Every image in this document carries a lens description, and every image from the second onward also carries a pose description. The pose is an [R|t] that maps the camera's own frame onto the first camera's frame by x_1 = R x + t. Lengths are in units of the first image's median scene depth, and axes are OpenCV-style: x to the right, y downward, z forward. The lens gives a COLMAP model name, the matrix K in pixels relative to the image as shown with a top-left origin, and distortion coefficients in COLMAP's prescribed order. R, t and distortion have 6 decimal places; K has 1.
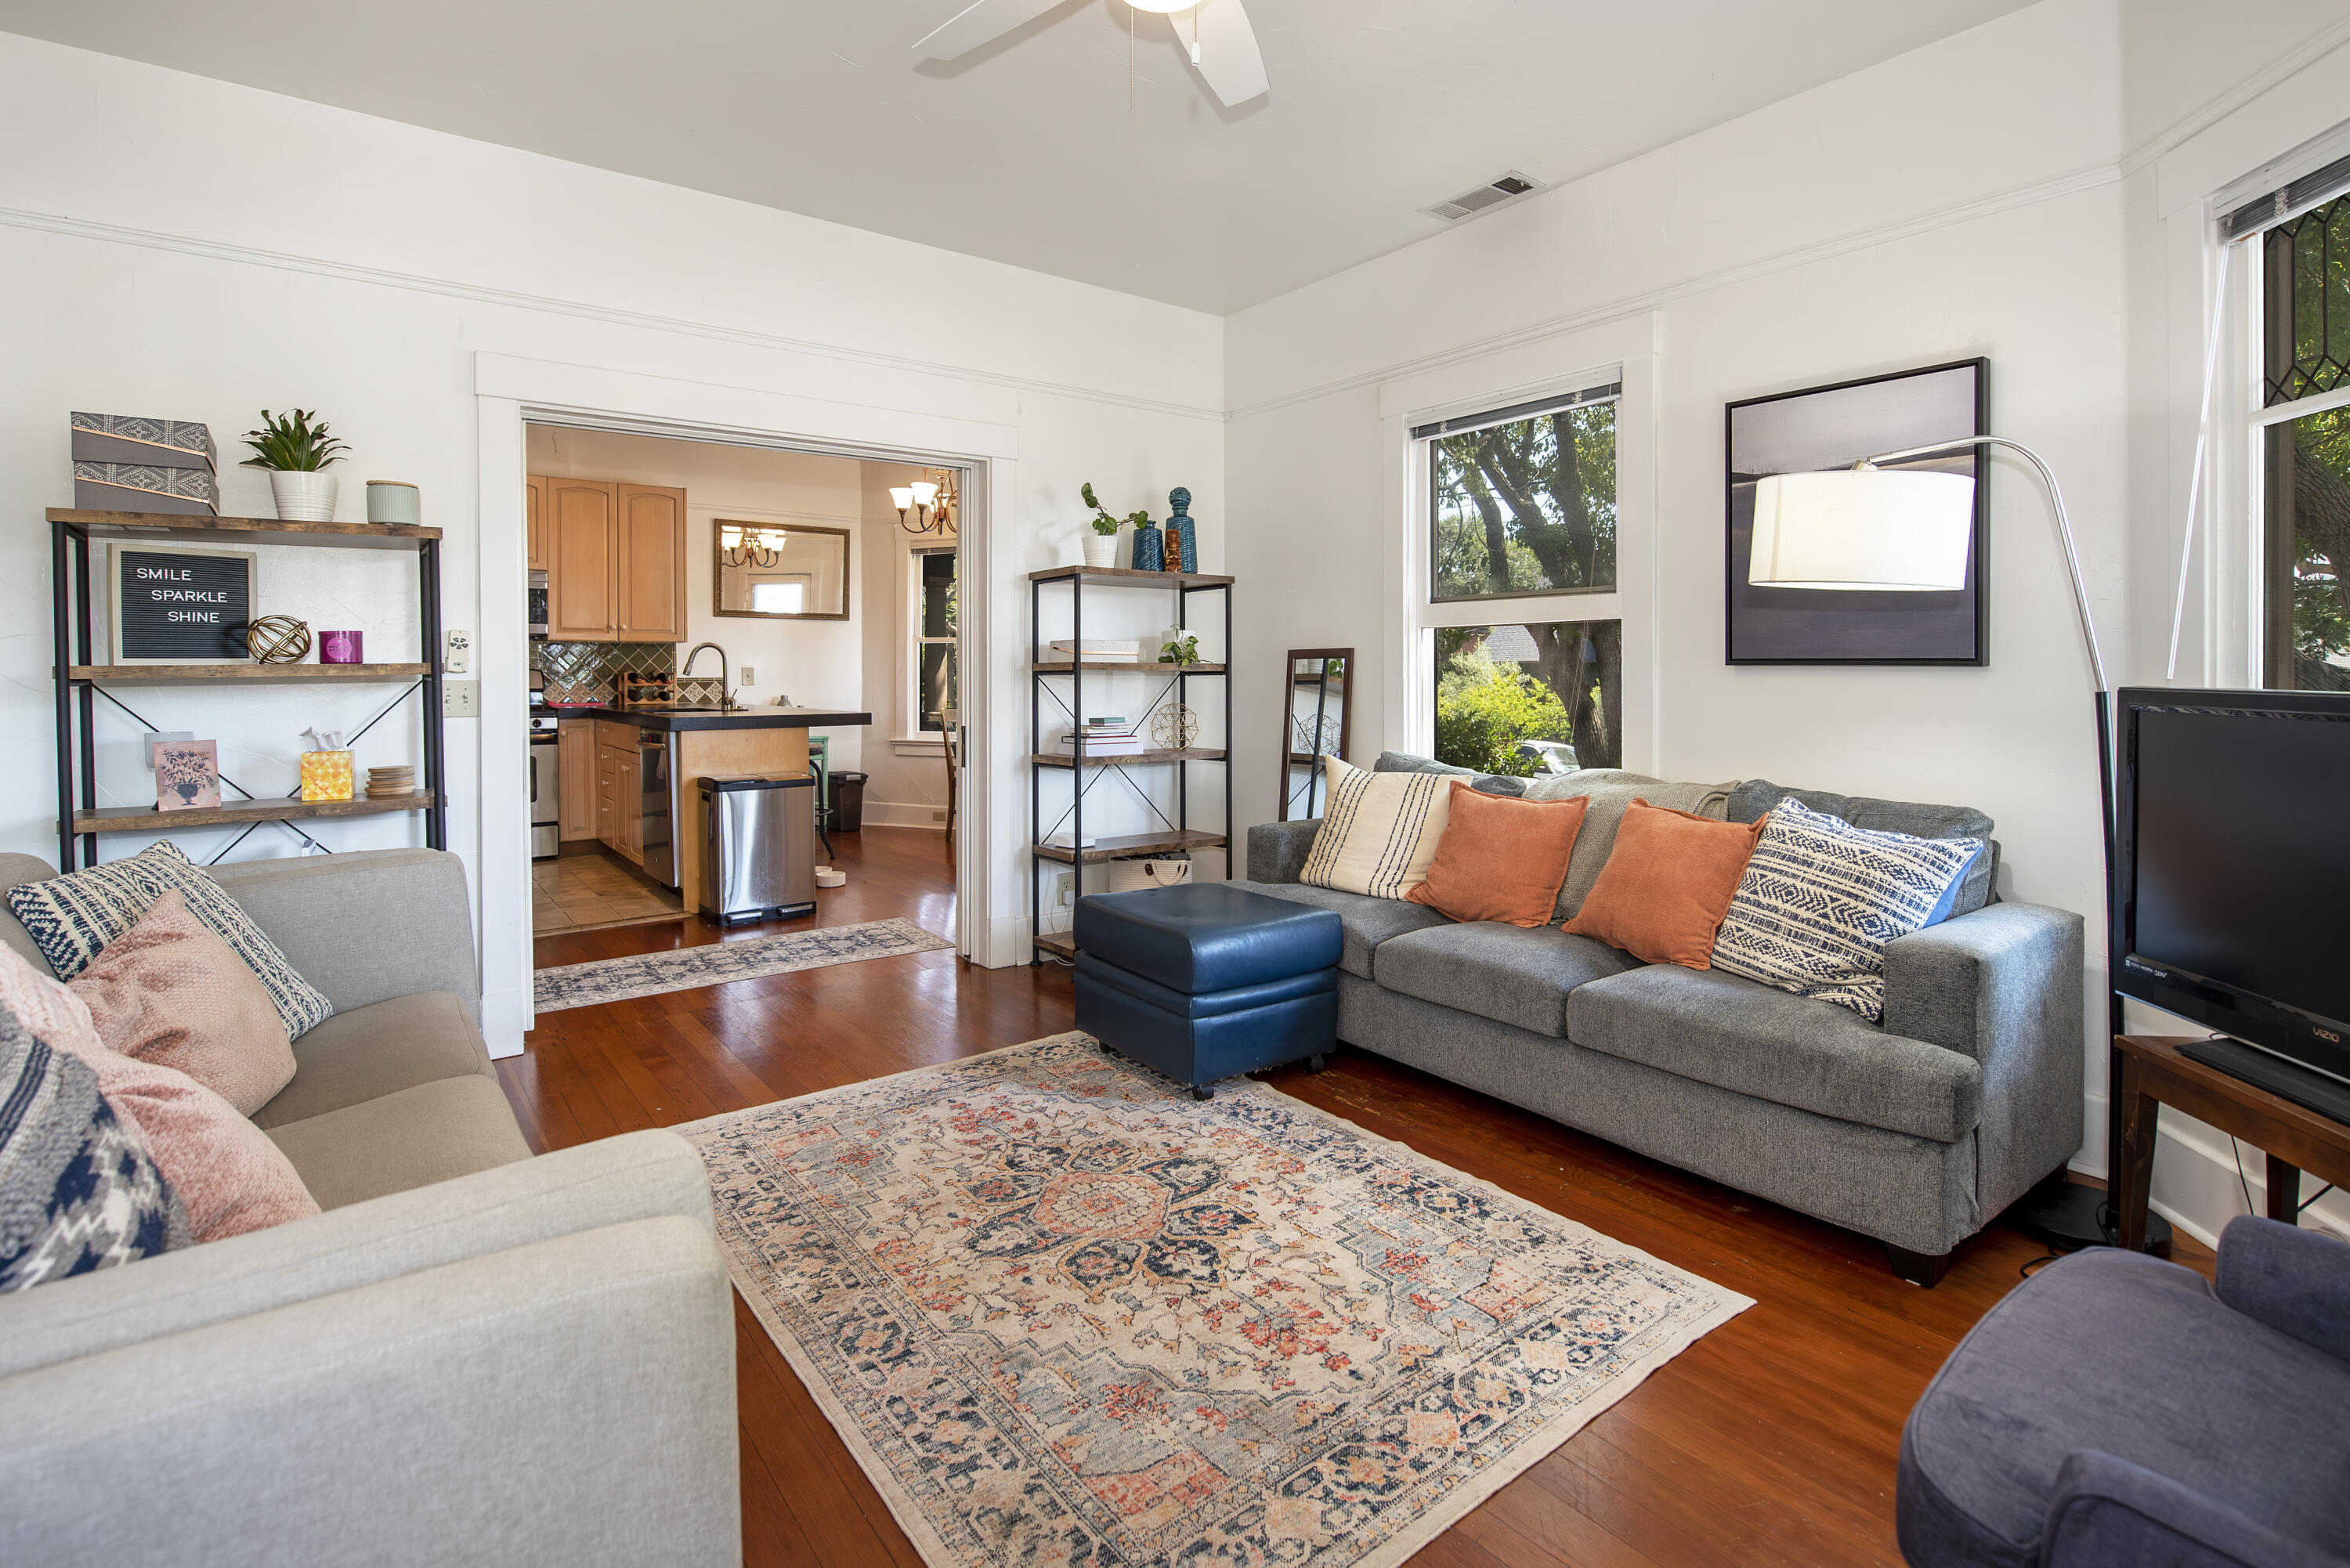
lens RADIAL K [[1215.4, 0, 1175.0], [0, 1215.4, 784.0], [0, 0, 1]] dist [-0.000402, -0.000276]
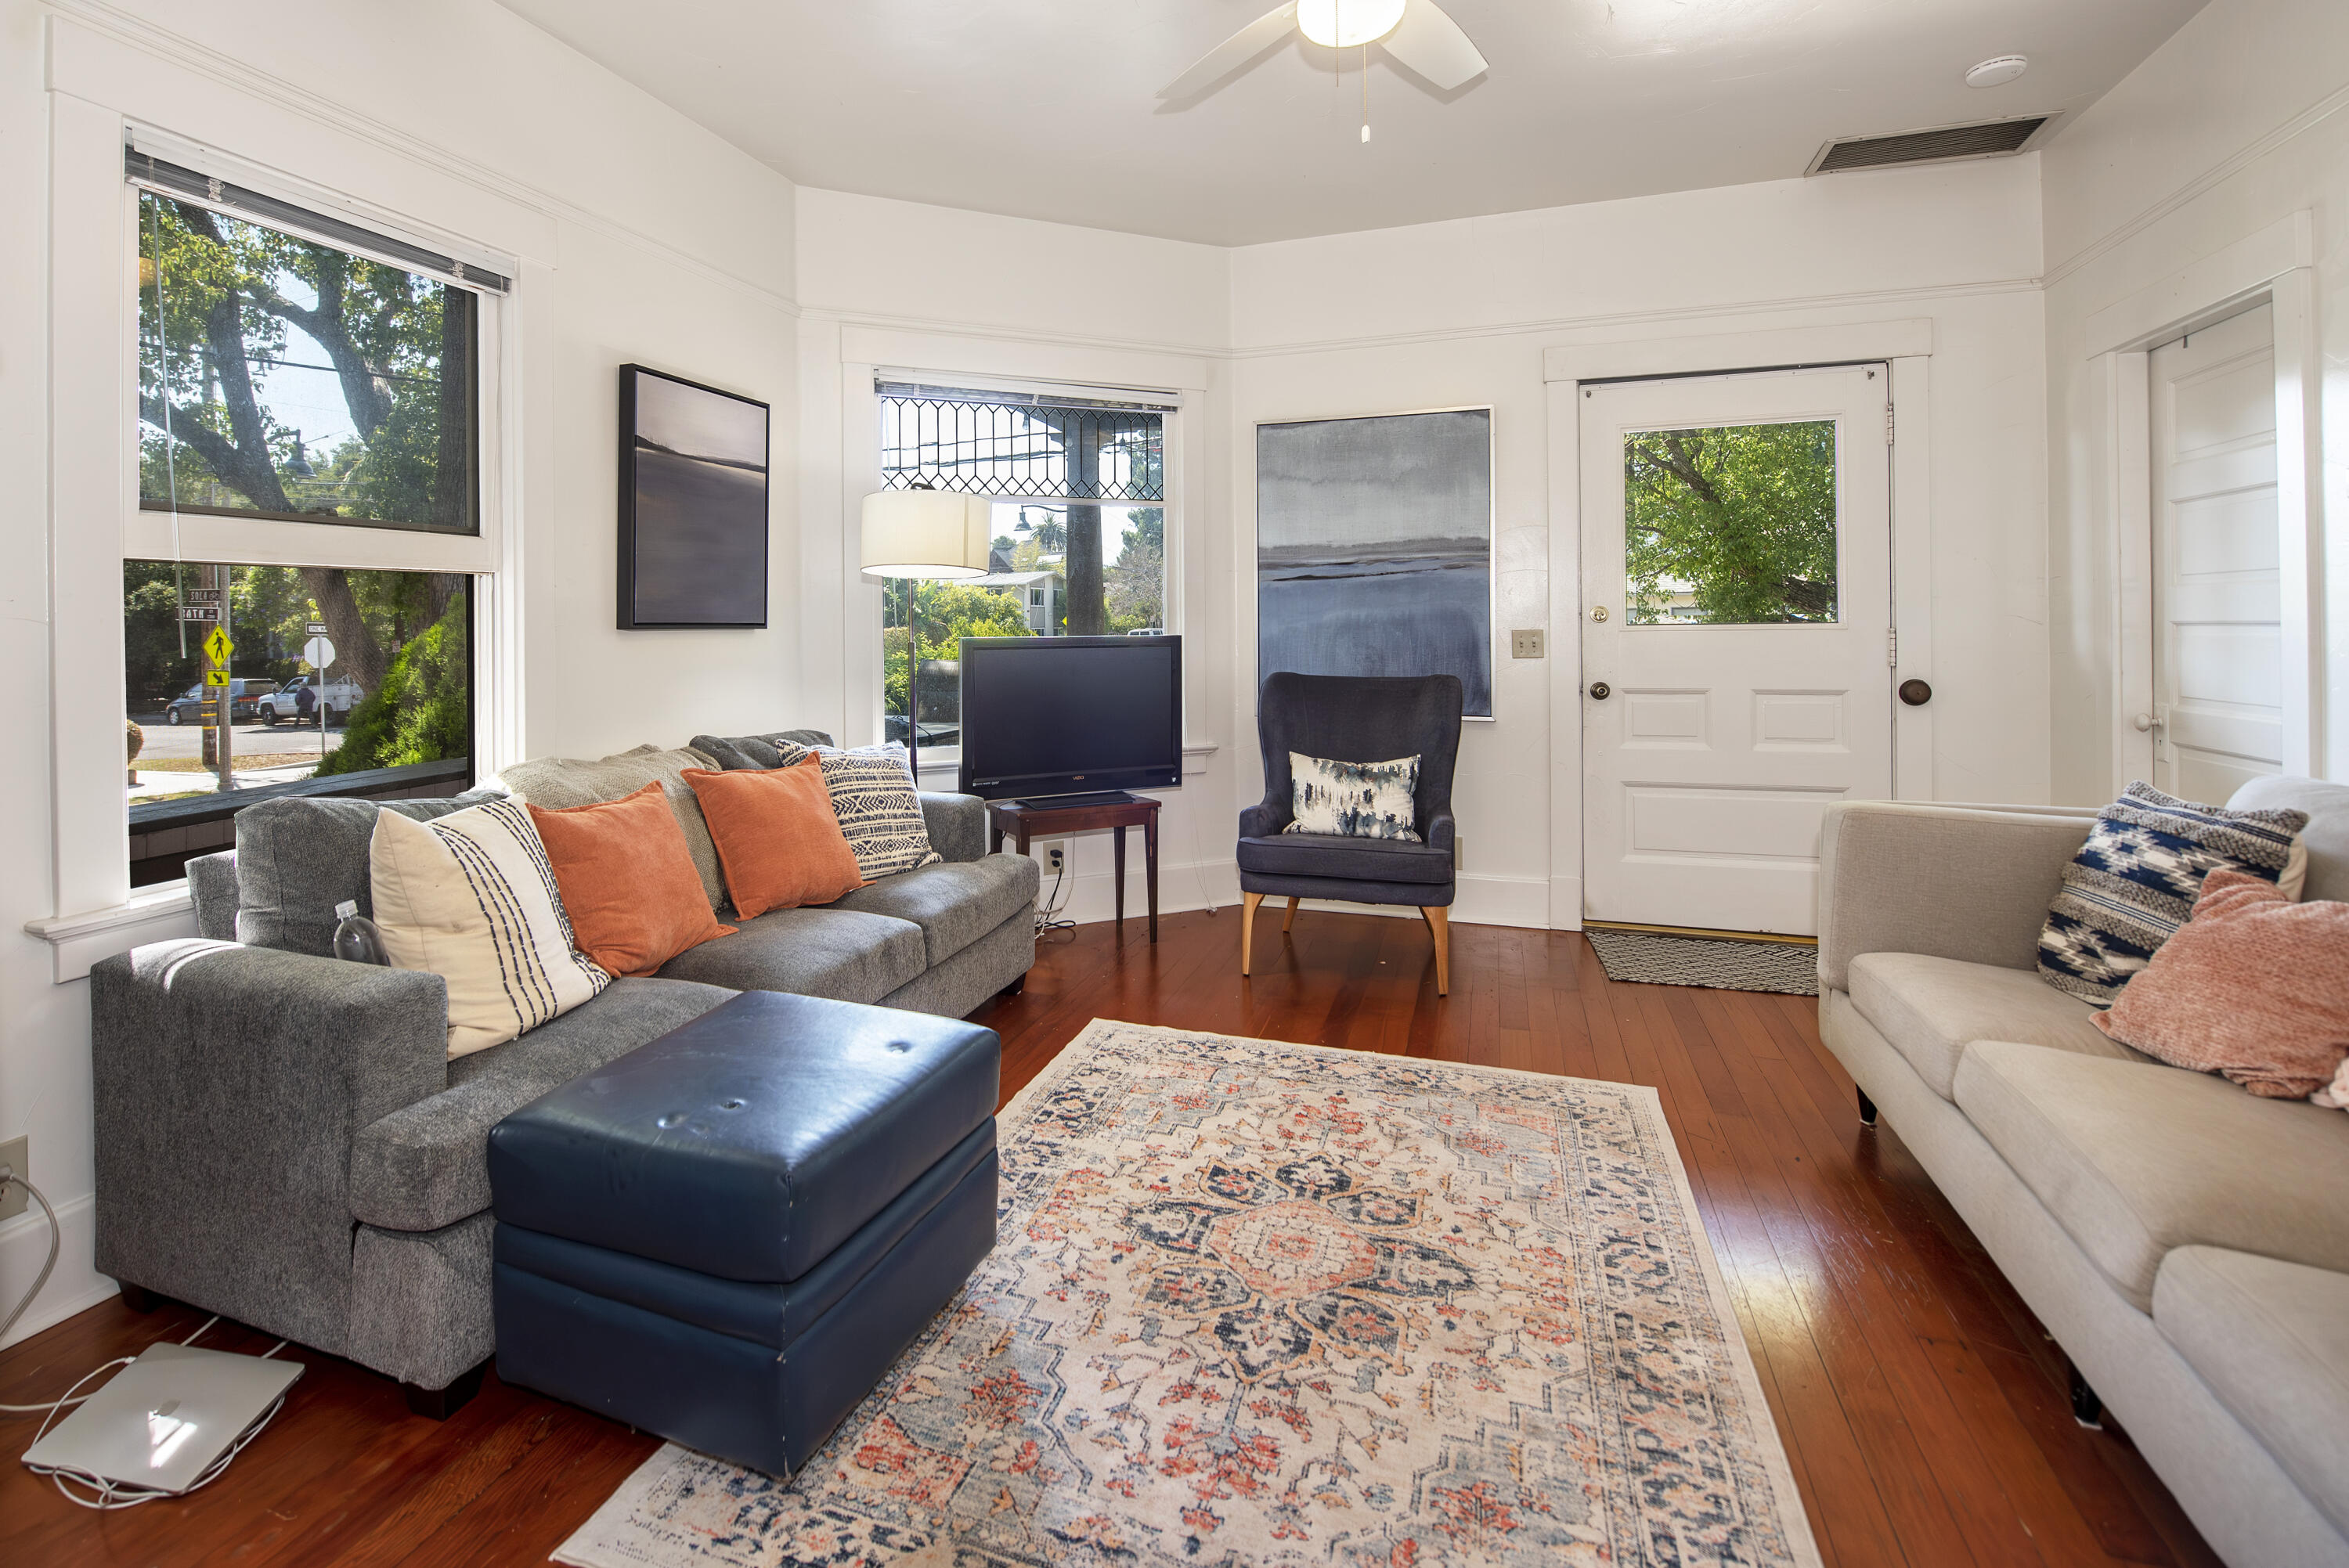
lens RADIAL K [[962.7, 0, 1174.5], [0, 962.7, 784.0], [0, 0, 1]] dist [-0.002116, -0.000565]
pose [[-0.545812, -0.135365, 0.826901, -0.571572], [0.088404, 0.972053, 0.217480, -0.138979], [-0.833231, 0.191805, -0.518592, 1.454030]]
